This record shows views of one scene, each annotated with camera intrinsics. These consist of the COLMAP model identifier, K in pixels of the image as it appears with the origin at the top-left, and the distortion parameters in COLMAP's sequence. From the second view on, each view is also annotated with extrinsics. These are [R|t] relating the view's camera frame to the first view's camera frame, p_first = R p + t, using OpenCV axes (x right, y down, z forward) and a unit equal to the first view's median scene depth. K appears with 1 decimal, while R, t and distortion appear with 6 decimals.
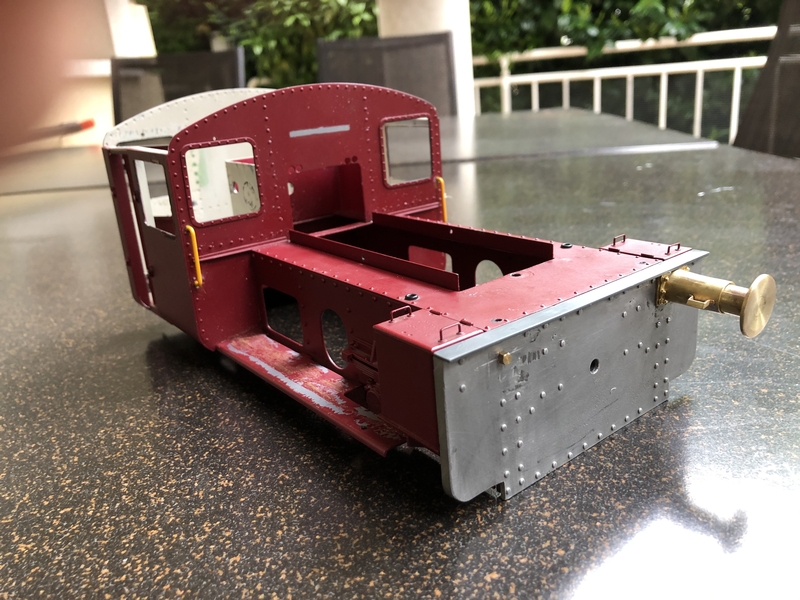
lens RADIAL K [[664.1, 0, 392.9], [0, 664.1, 302.2], [0, 0, 1]] dist [-0.007145, 0.016821]
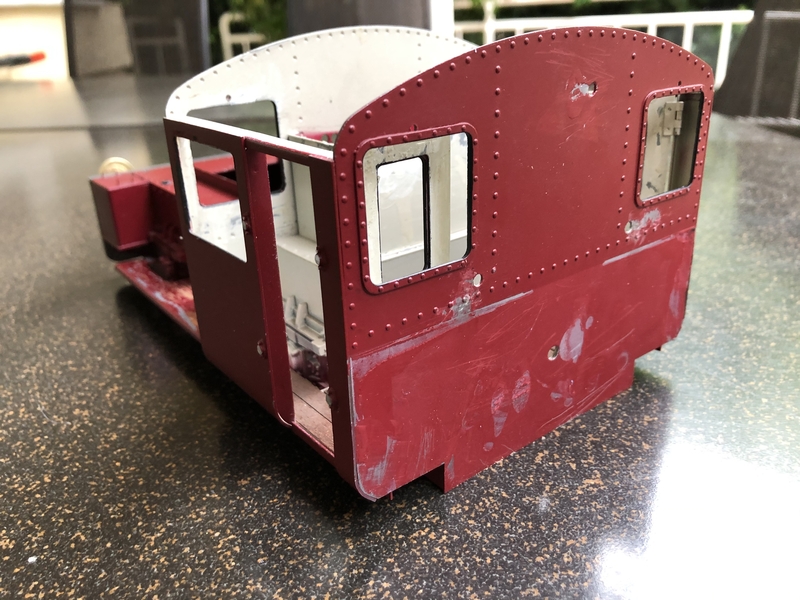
lens RADIAL K [[664.1, 0, 407.0], [0, 664.1, 298.0], [0, 0, 1]] dist [-0.007145, 0.016821]
pose [[0.998866, 0.022721, 0.041836, 0.182569], [-0.025709, 0.997050, 0.072322, -0.088254], [-0.040070, -0.073315, 0.996504, 0.201573]]
